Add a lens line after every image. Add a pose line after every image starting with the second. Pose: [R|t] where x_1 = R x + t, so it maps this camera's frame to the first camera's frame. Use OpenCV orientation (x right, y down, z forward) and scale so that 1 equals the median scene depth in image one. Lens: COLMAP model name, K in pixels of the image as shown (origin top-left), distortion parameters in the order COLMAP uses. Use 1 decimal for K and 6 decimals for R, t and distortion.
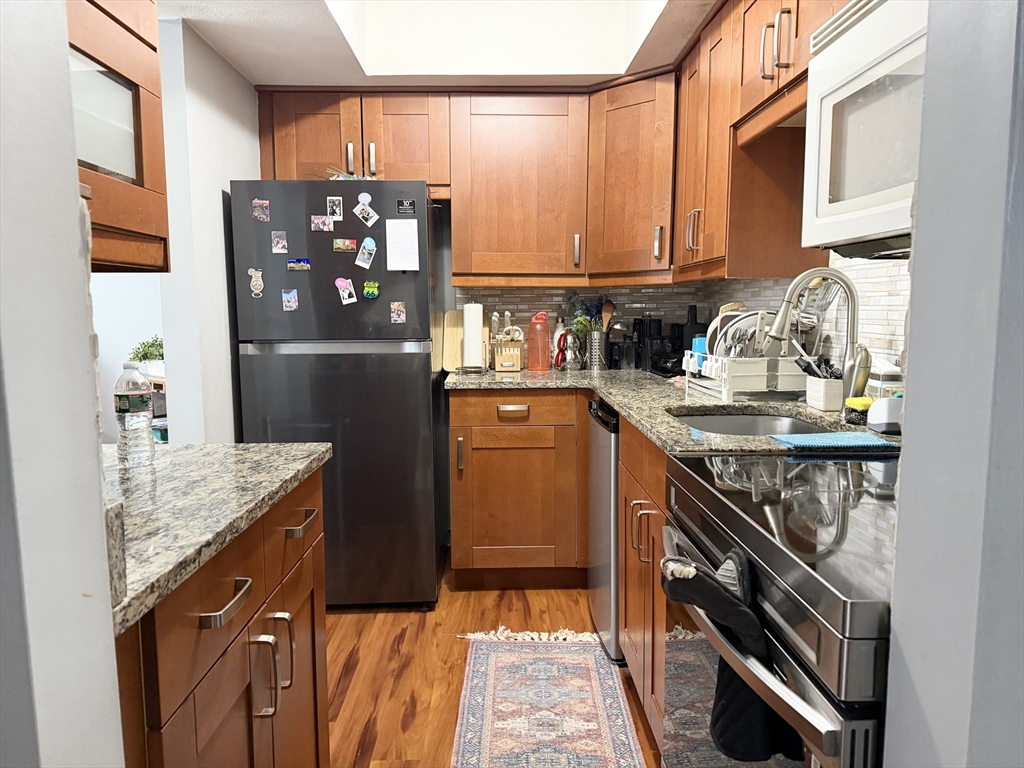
lens RADIAL K [[720.1, 0, 509.7], [0, 720.1, 387.0], [0, 0, 1]] dist [0.061657, -0.053446]
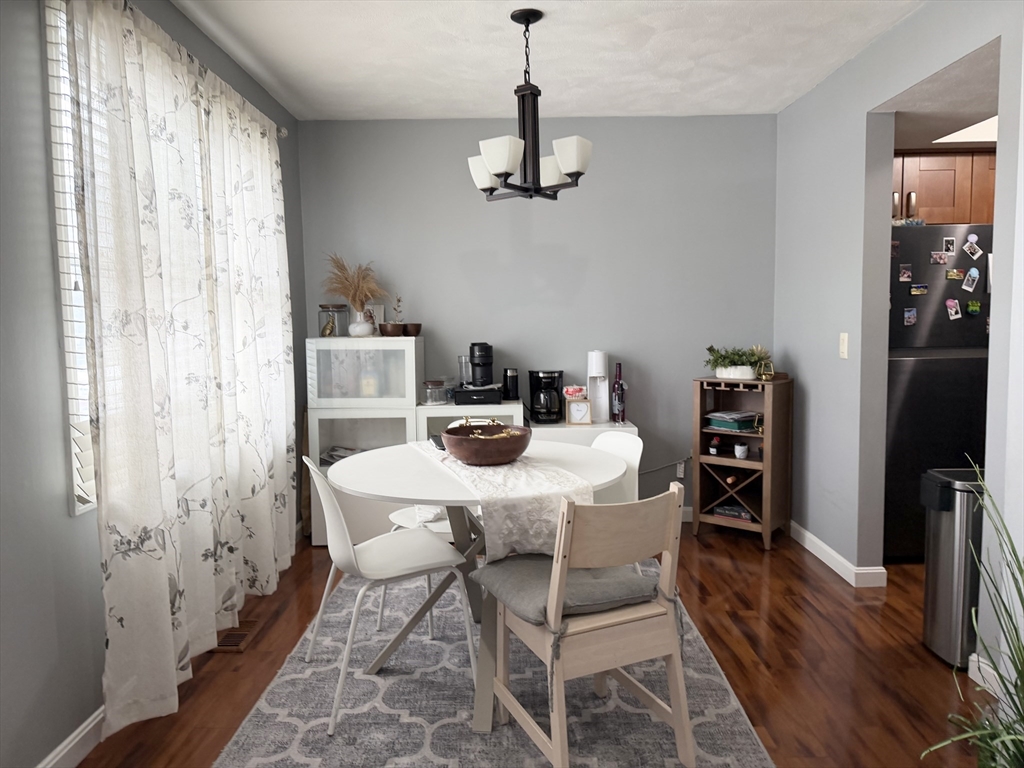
lens RADIAL K [[720.1, 0, 512.9], [0, 720.1, 380.9], [0, 0, 1]] dist [0.061657, -0.053446]
pose [[0.999940, -0.009400, -0.005622, -1.014826], [0.009219, 0.999466, -0.031347, 0.029117], [0.005913, 0.031293, 0.999493, -0.307440]]
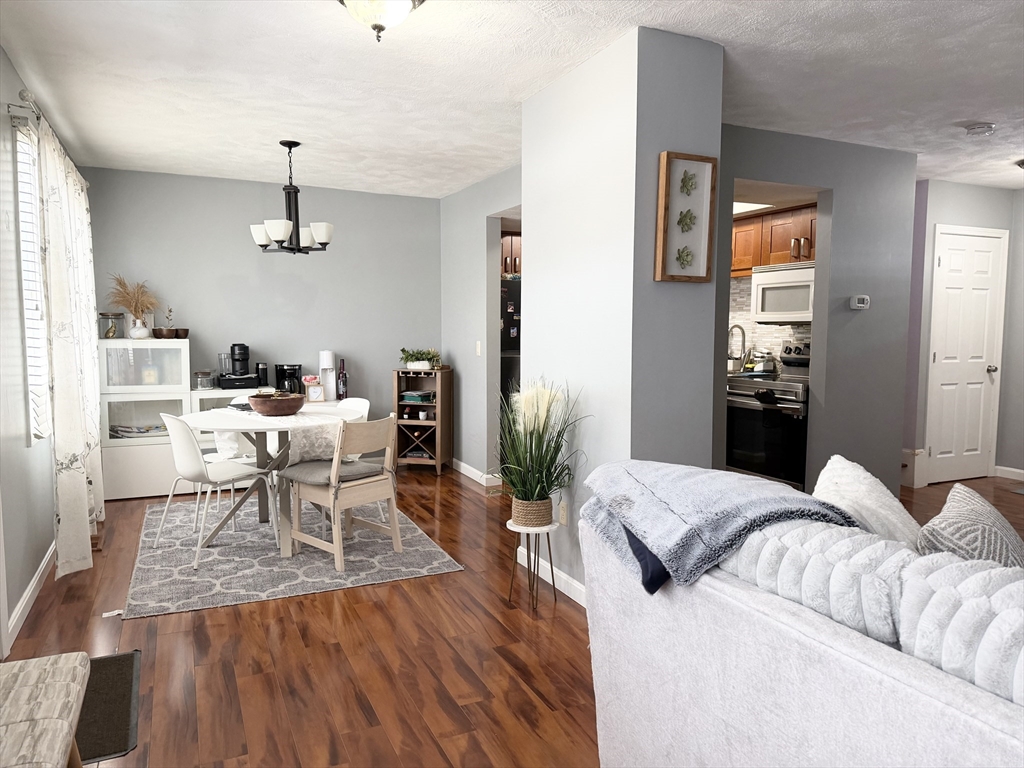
lens RADIAL K [[720.1, 0, 515.2], [0, 720.1, 386.7], [0, 0, 1]] dist [0.061657, -0.053446]
pose [[0.910018, -0.026153, 0.413743, -1.238744], [0.037051, 0.999145, -0.018338, 0.092323], [-0.412910, 0.032018, 0.910209, -1.035241]]
